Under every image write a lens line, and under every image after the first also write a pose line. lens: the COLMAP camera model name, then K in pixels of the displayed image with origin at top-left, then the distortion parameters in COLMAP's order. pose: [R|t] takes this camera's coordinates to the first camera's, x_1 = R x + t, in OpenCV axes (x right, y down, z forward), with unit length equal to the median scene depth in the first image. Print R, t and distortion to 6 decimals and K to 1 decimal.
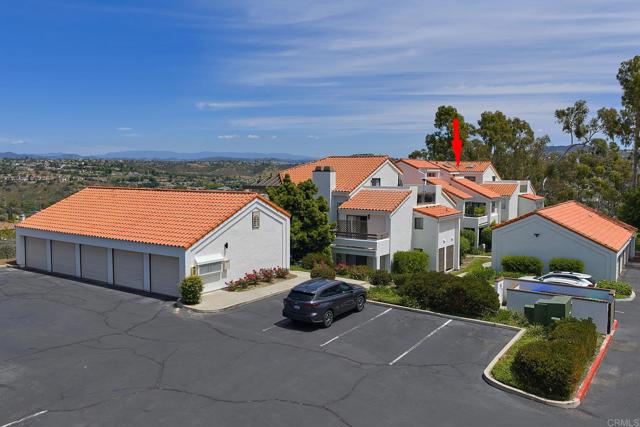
lens RADIAL K [[528.9, 0, 318.5], [0, 528.9, 213.4], [0, 0, 1]] dist [0.024209, -0.021402]
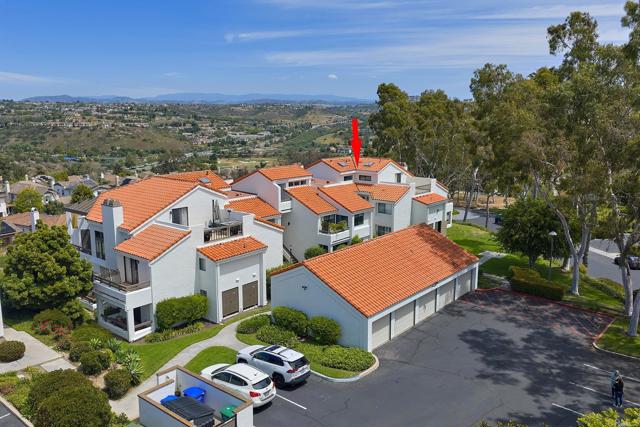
lens RADIAL K [[528.9, 0, 321.3], [0, 528.9, 209.6], [0, 0, 1]] dist [0.024209, -0.021402]
pose [[0.995849, 0.014330, -0.089886, 0.364645], [-0.005008, 0.994660, 0.103082, -0.132831], [0.090883, -0.102204, 0.990603, 0.074400]]
